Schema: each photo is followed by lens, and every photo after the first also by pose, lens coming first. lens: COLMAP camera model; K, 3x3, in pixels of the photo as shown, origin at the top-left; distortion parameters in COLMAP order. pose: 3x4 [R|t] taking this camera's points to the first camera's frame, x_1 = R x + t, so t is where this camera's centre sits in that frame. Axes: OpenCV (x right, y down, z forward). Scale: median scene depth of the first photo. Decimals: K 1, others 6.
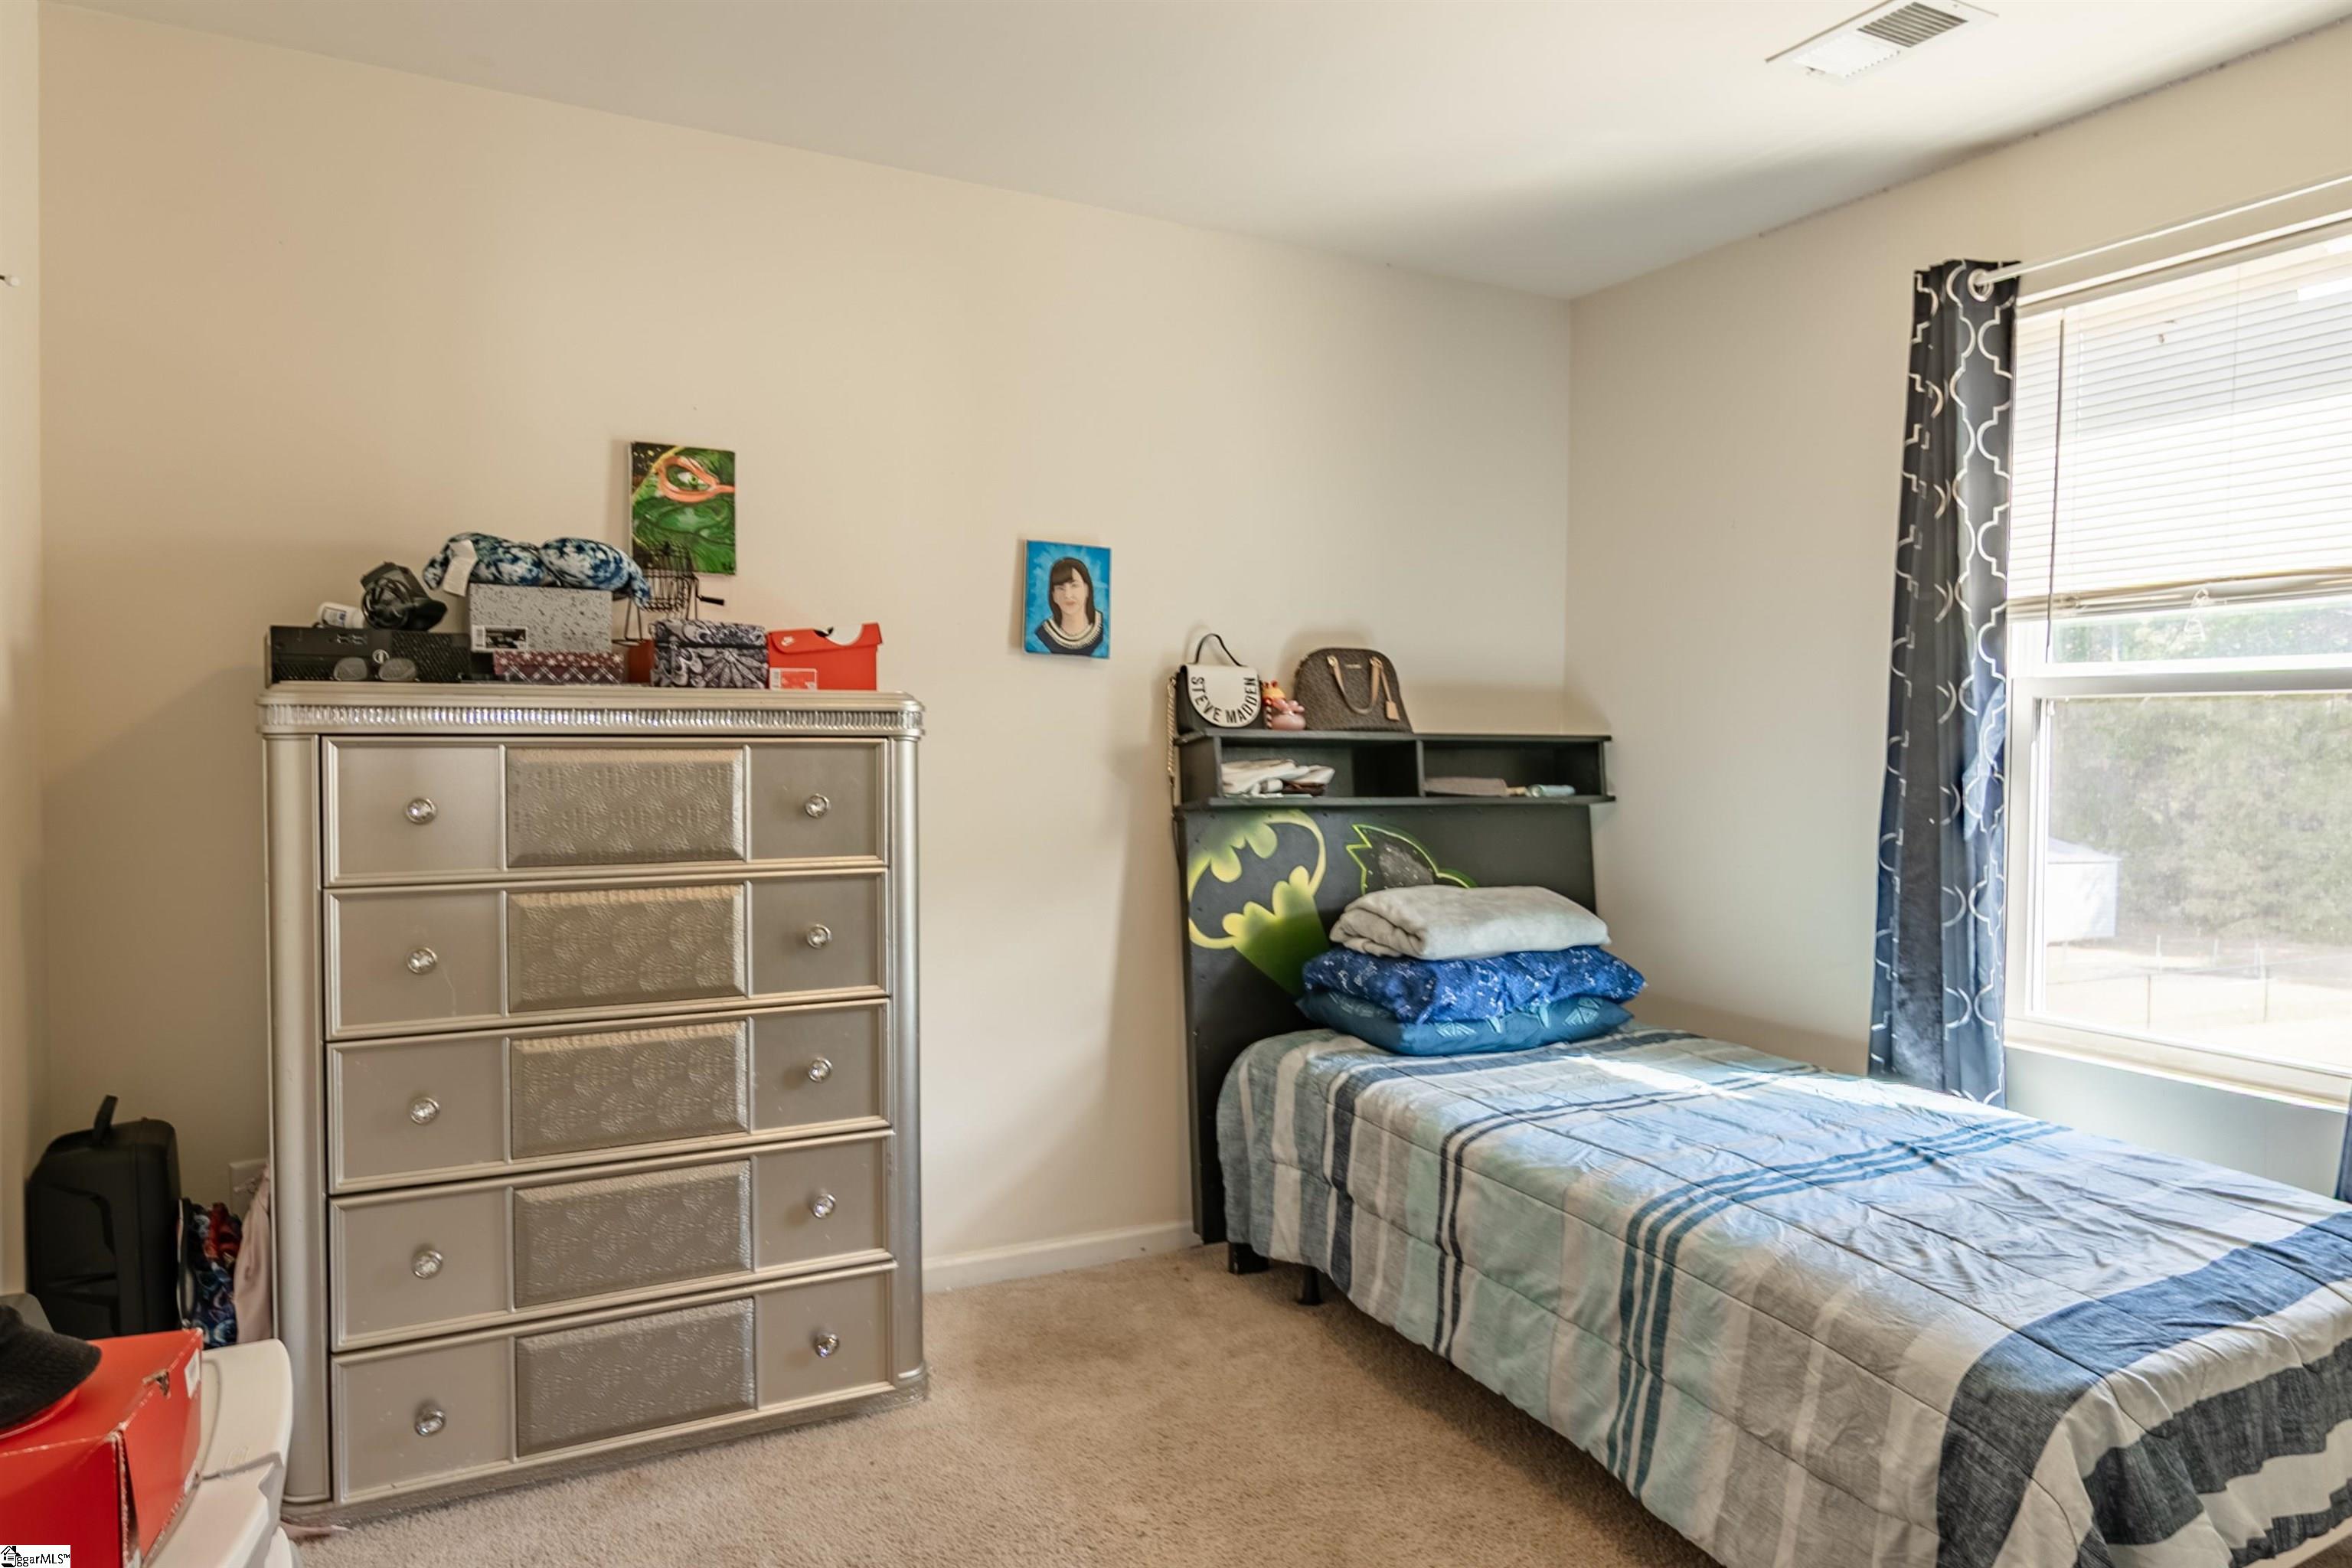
lens RADIAL K [[1450.4, 0, 1186.5], [0, 1450.4, 791.1], [0, 0, 1]] dist [-0.002824, 0.008369]
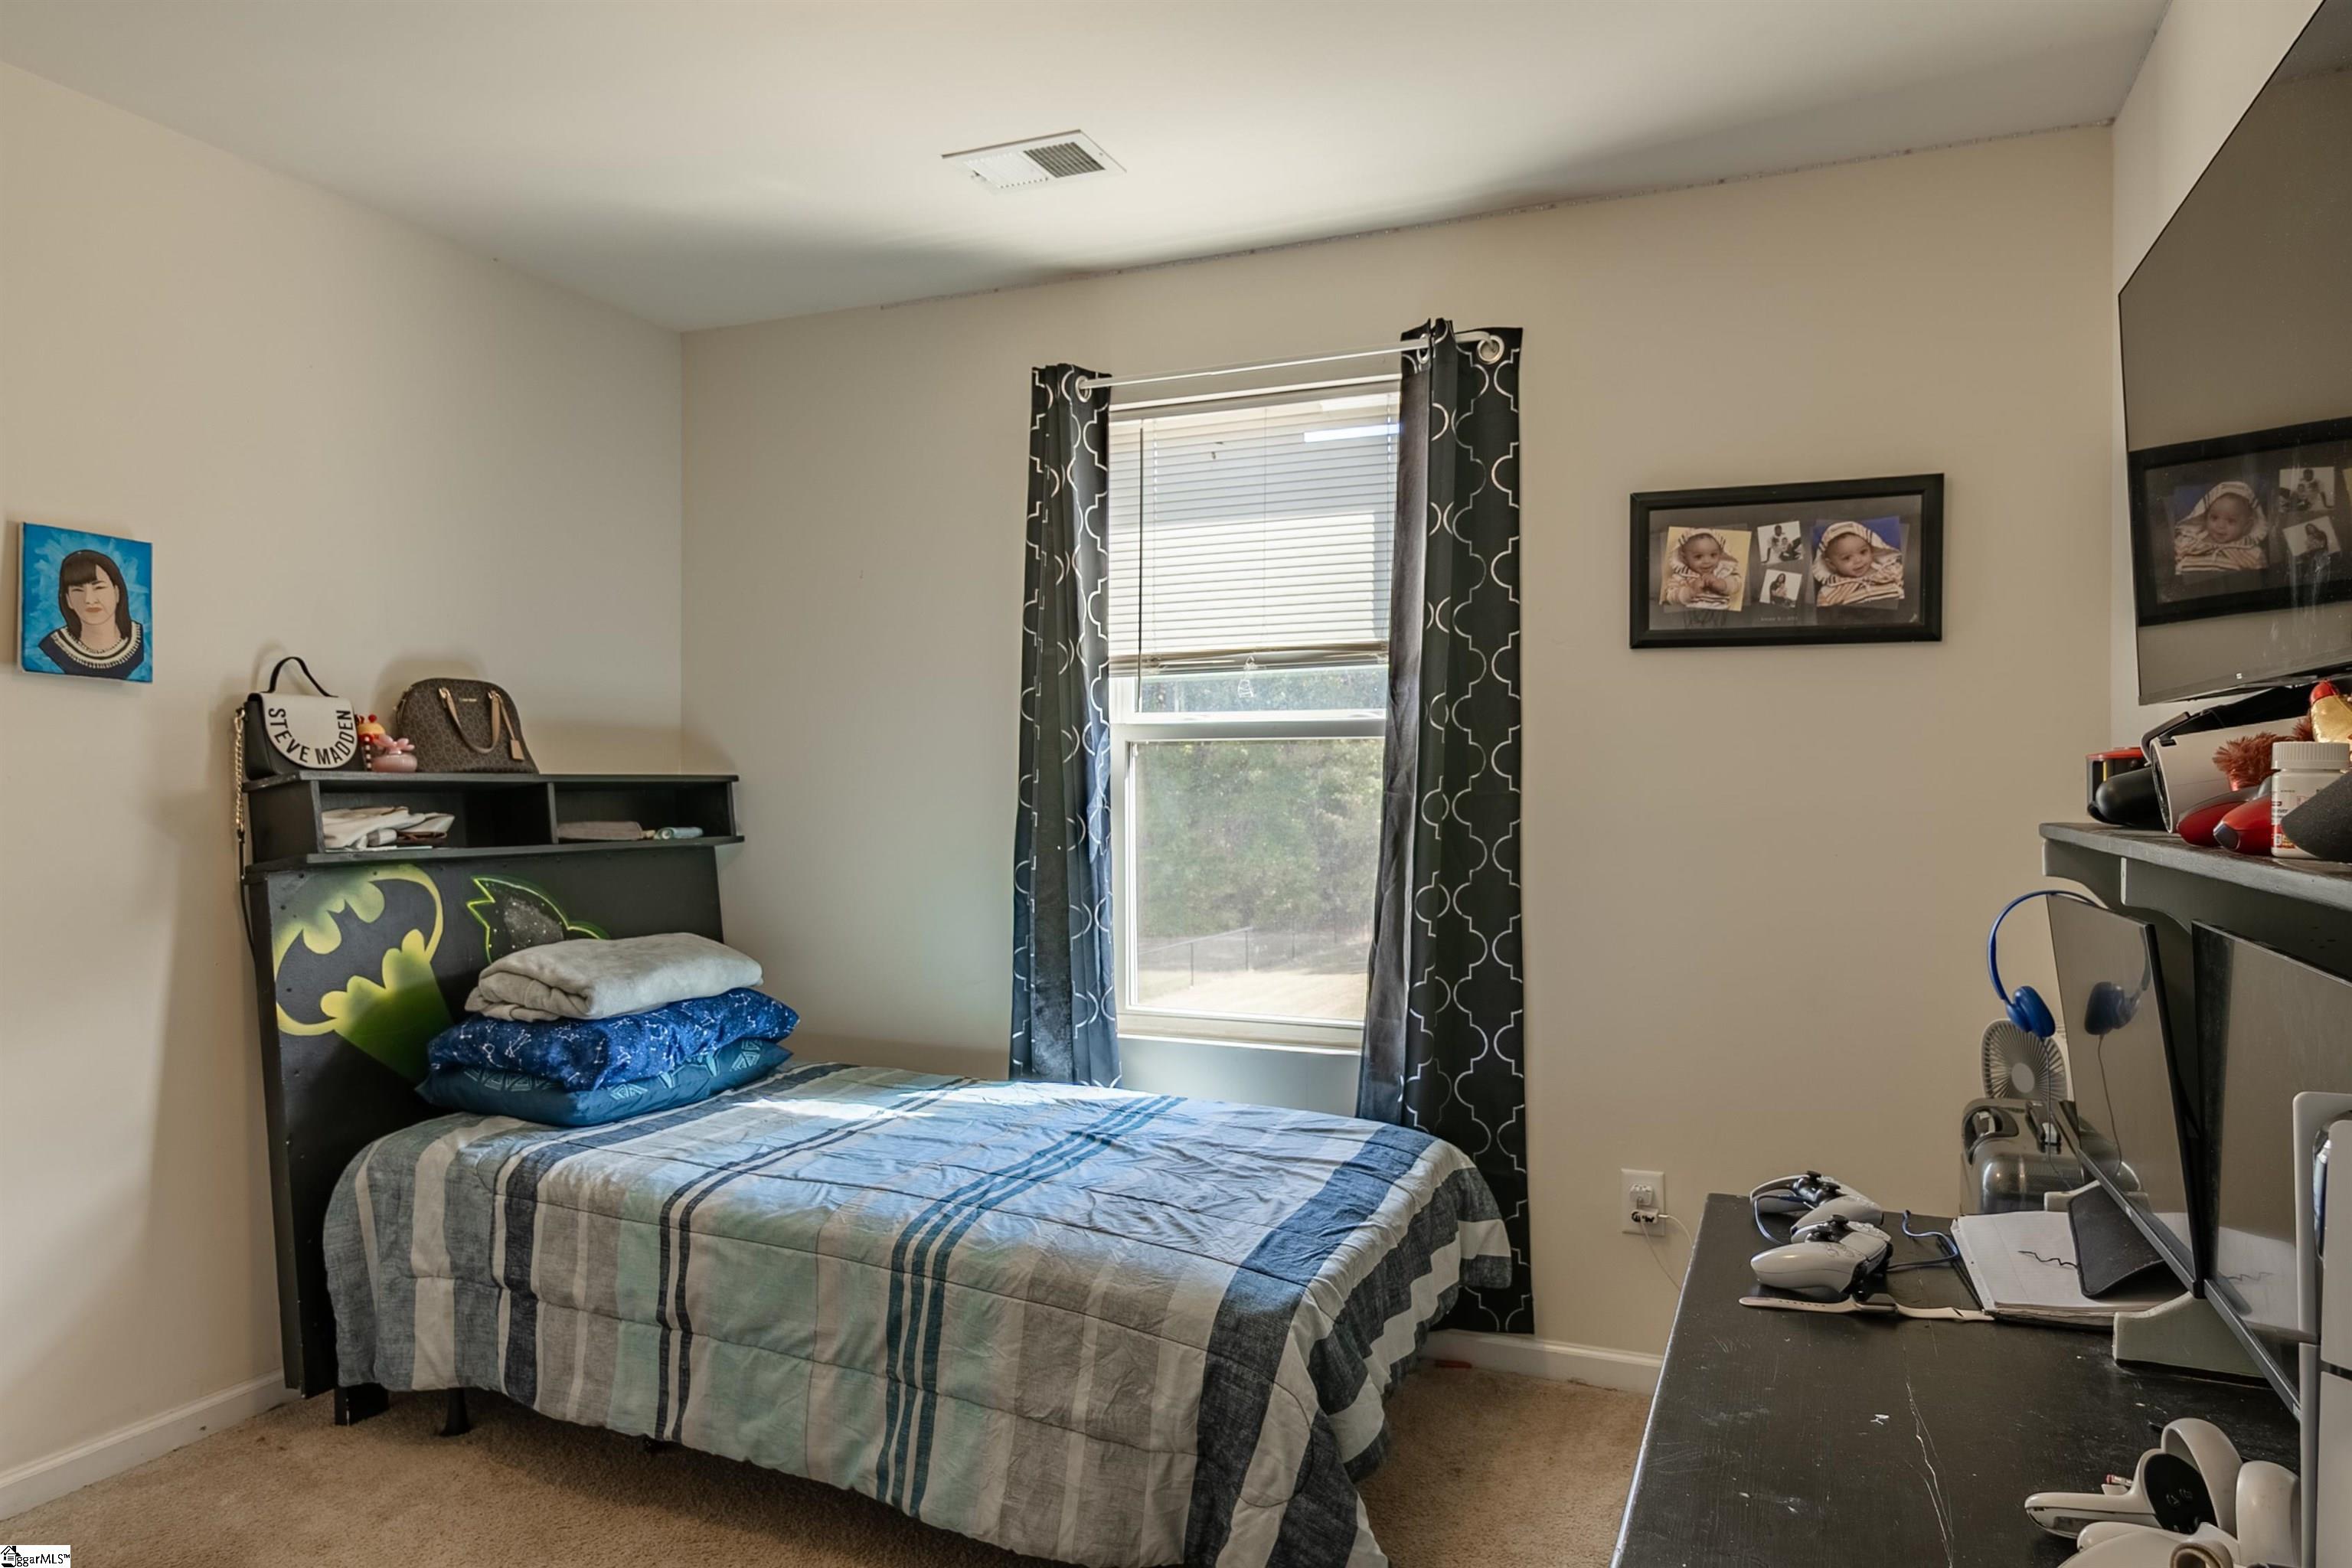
lens RADIAL K [[1450.4, 0, 1186.5], [0, 1450.4, 791.1], [0, 0, 1]] dist [-0.002824, 0.008369]
pose [[0.783541, -0.014401, 0.621174, -0.118892], [0.031230, 0.999381, -0.016224, -0.002564], [-0.620555, 0.032111, 0.783505, 0.040816]]
